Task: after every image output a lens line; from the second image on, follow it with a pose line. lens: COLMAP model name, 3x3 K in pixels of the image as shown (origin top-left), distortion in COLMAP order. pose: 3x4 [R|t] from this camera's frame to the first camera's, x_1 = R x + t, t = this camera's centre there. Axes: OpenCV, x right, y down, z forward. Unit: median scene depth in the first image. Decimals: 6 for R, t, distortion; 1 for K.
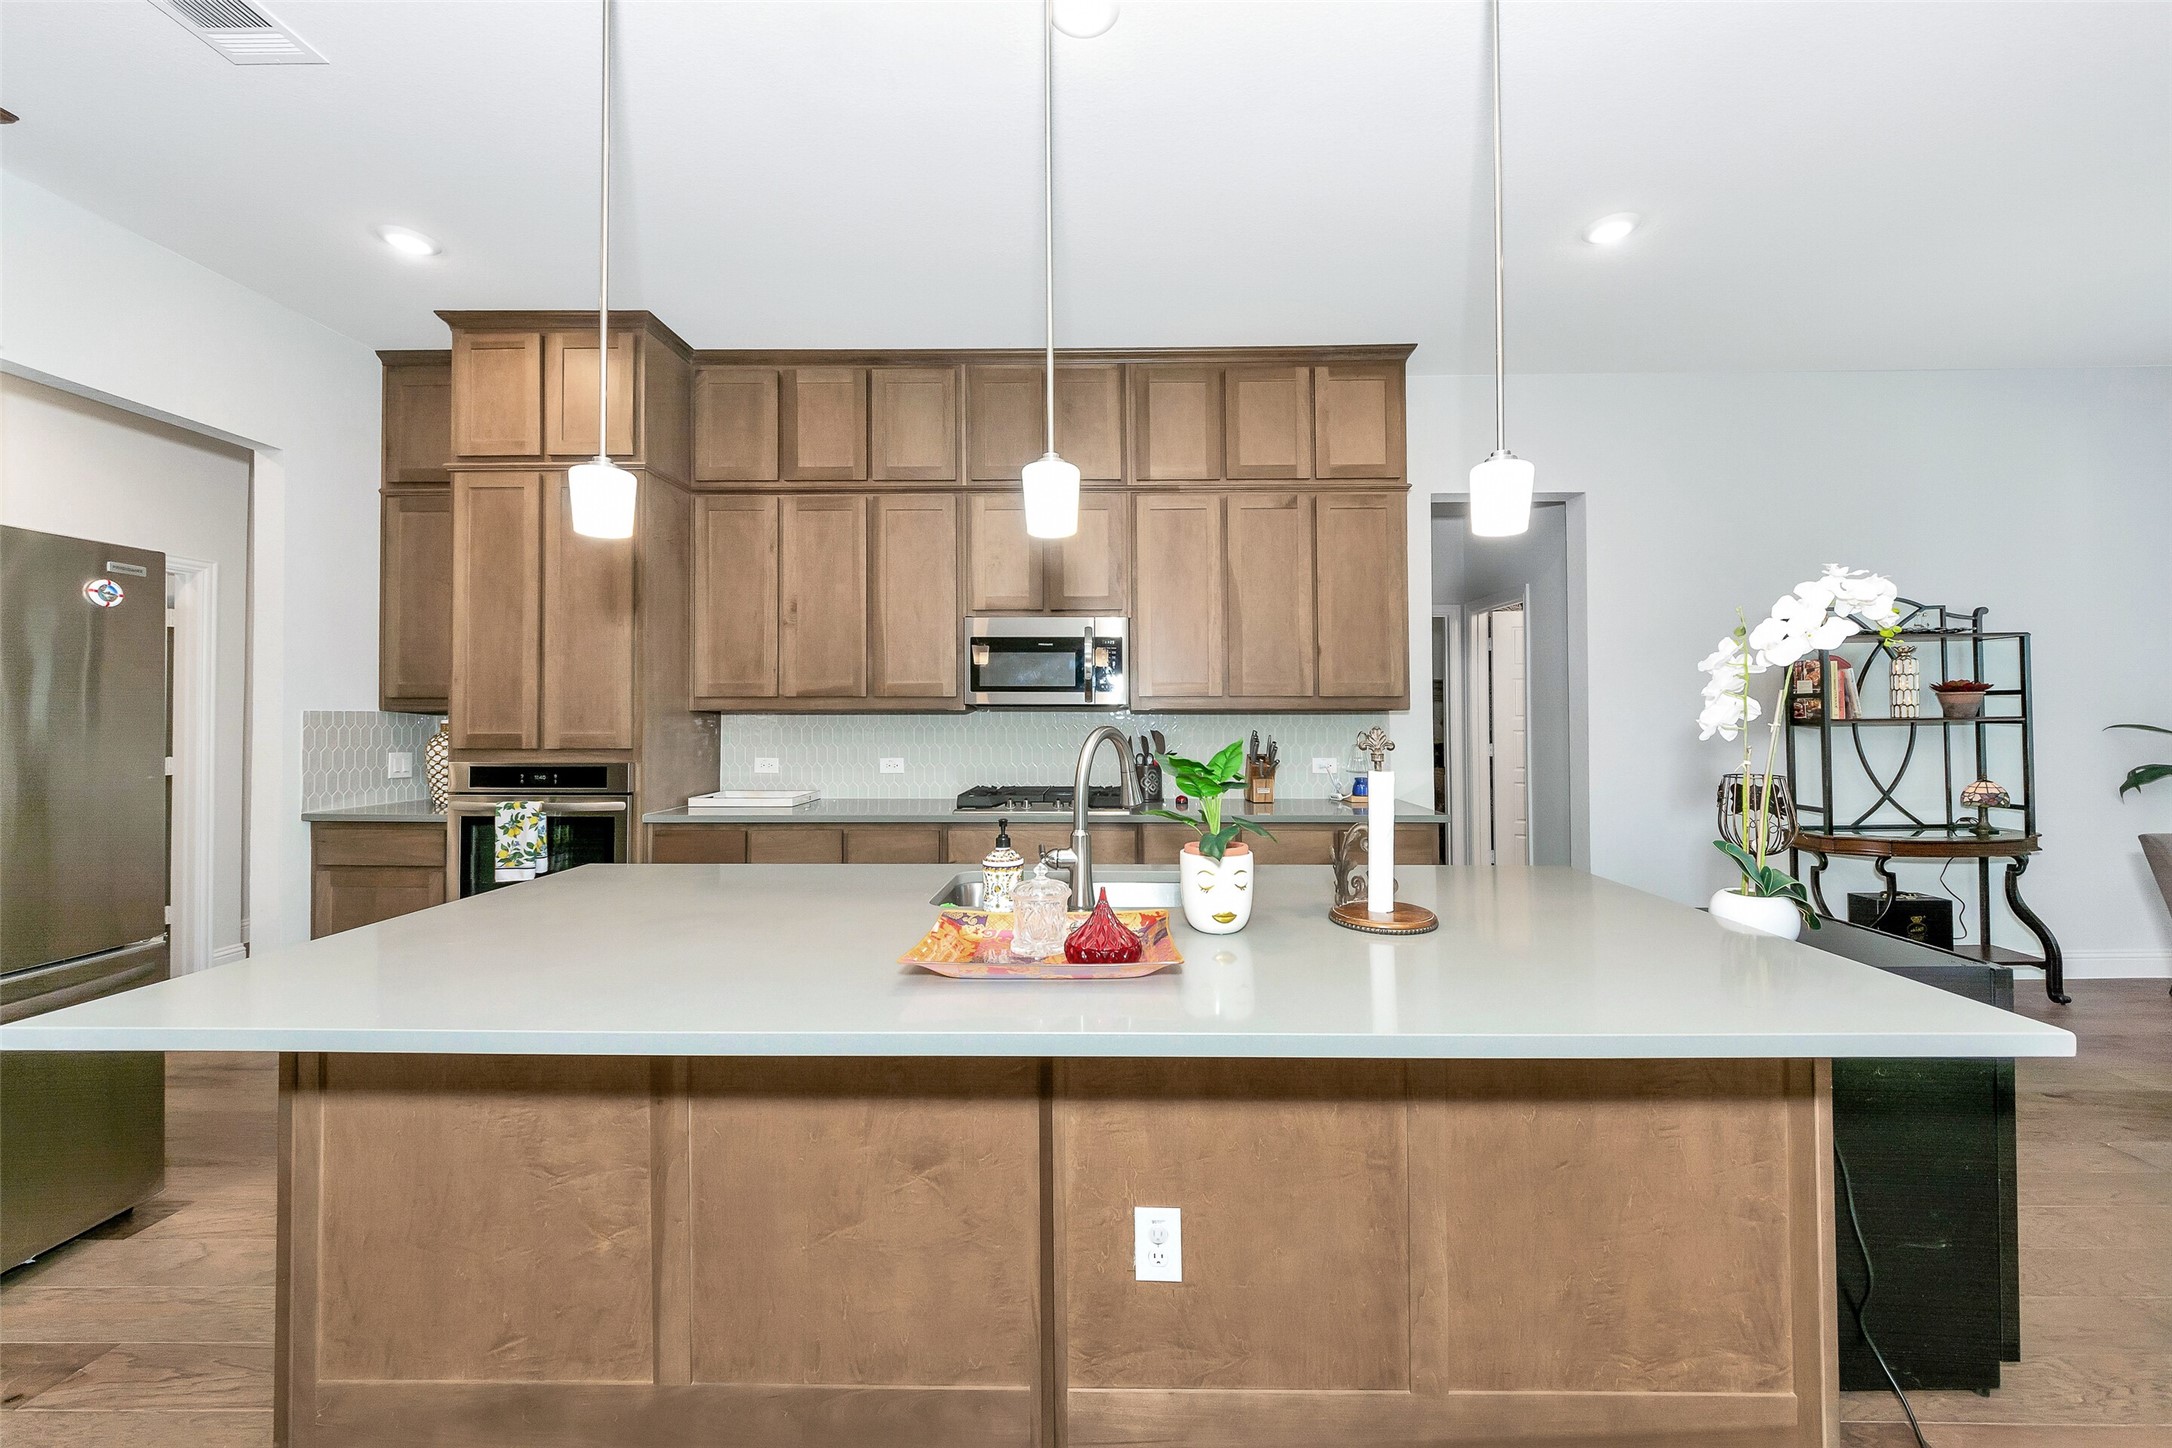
lens RADIAL K [[790.2, 0, 1090.4], [0, 790.2, 703.6], [0, 0, 1]] dist [0.000229, 0.000003]
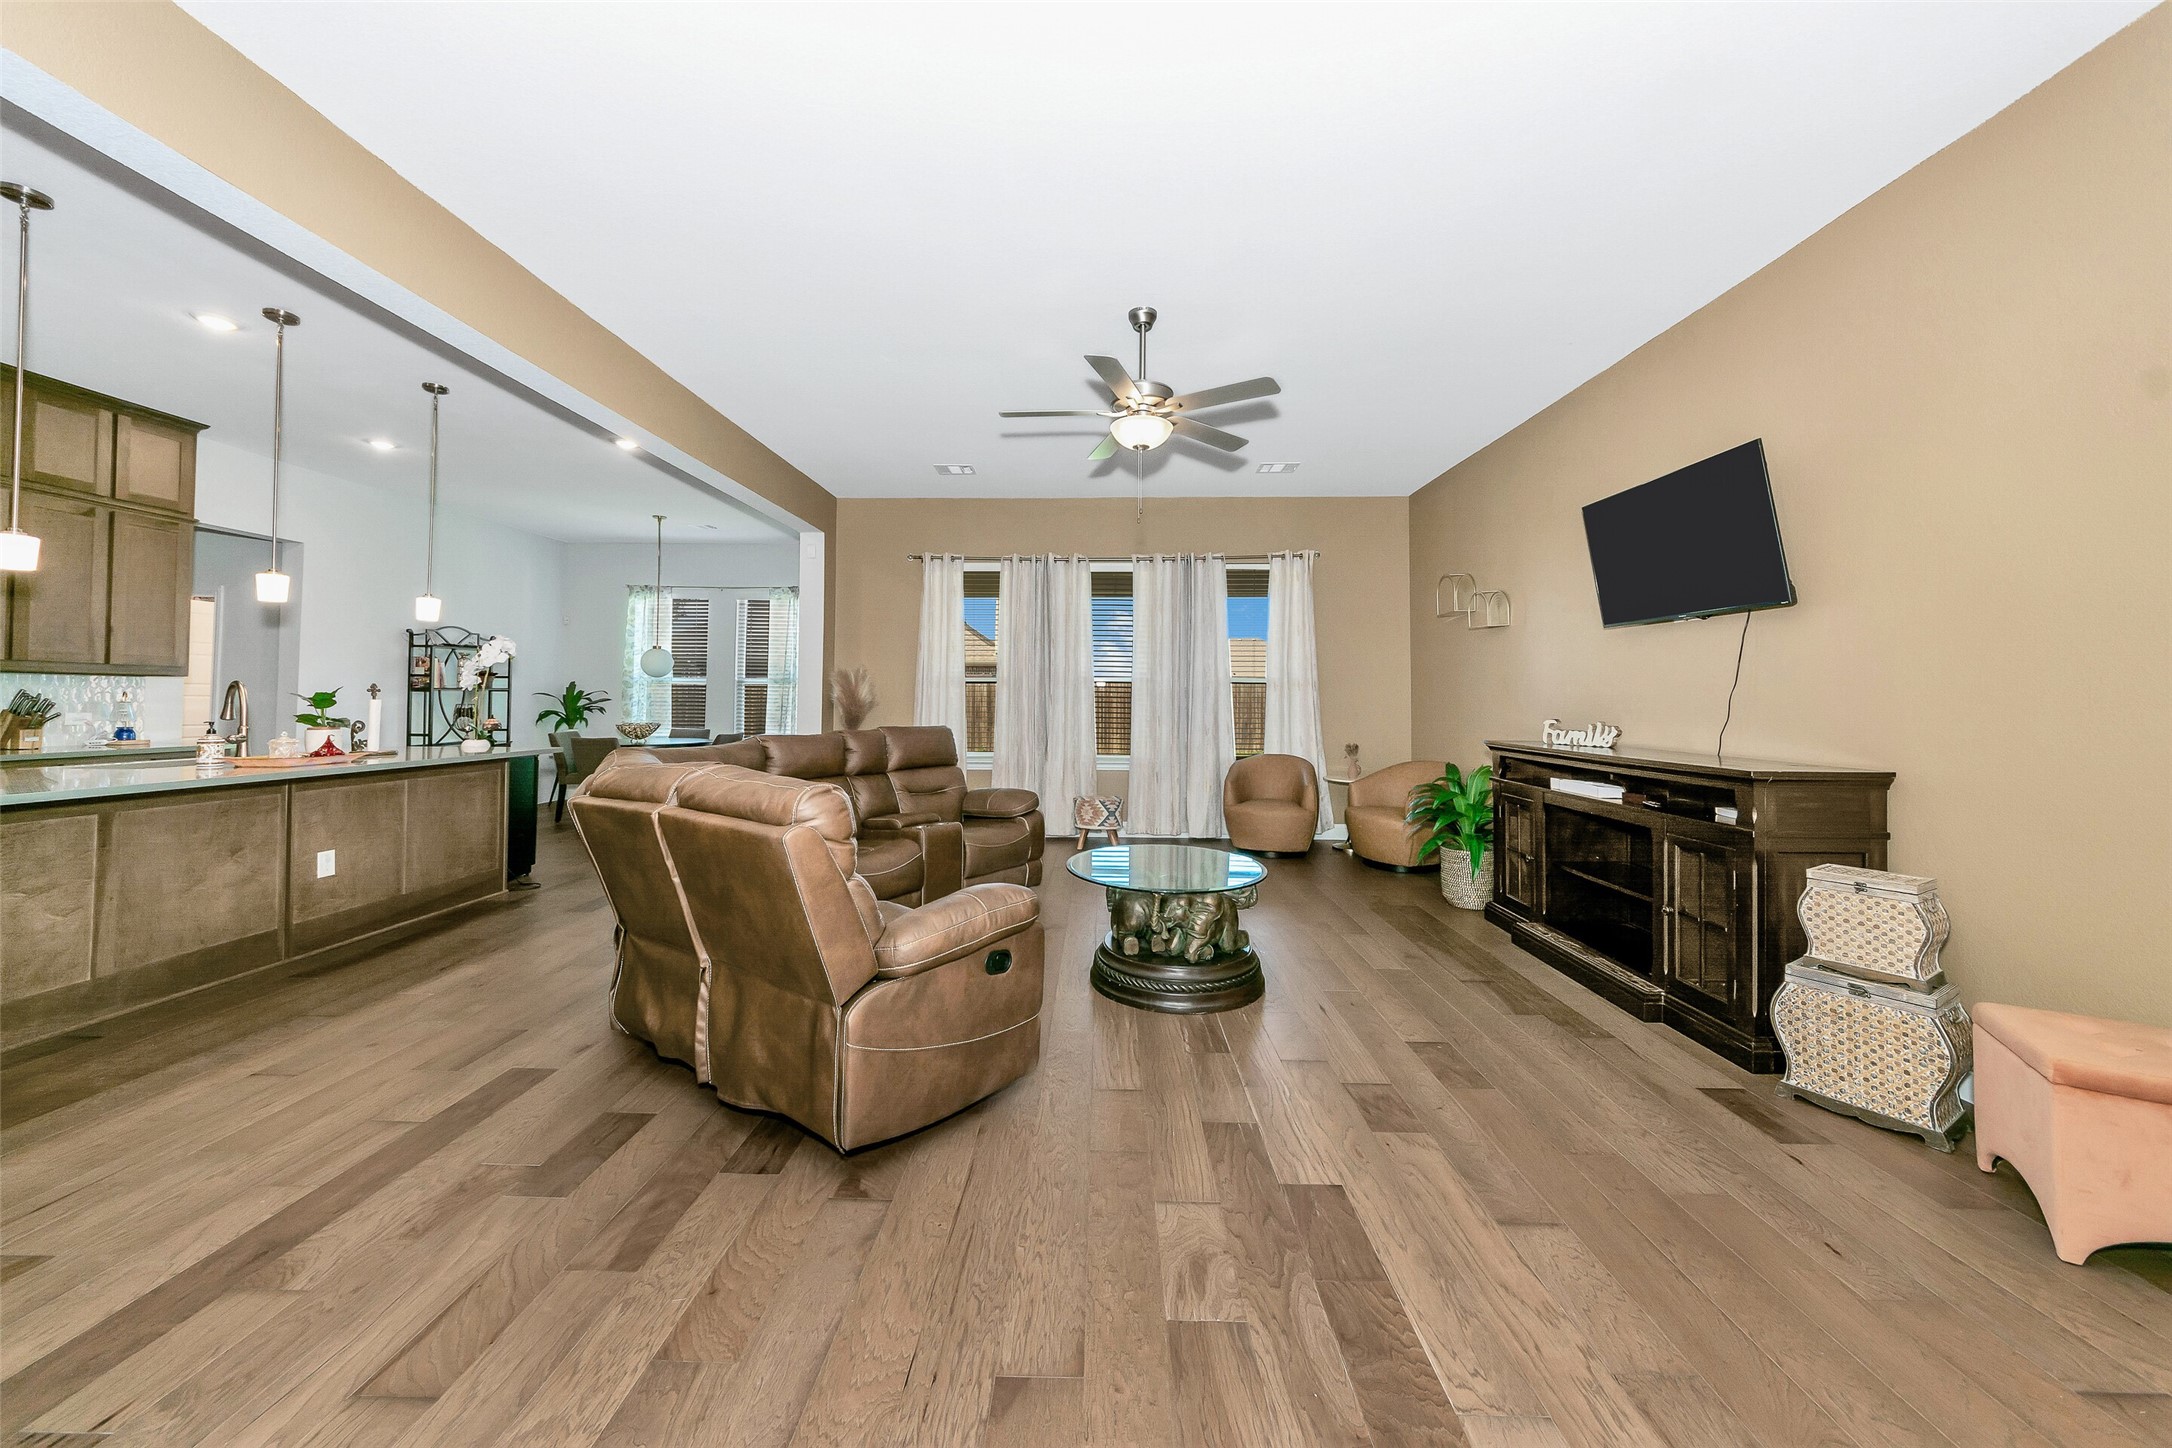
lens RADIAL K [[772.1, 0, 1083.0], [0, 772.1, 683.7], [0, 0, 1]] dist [0.000466, 0.000081]
pose [[0.006696, 0.022518, 0.999724, -0.959179], [-0.026563, 0.999398, -0.022333, 0.009696], [-0.999625, -0.026406, 0.007290, -0.615191]]
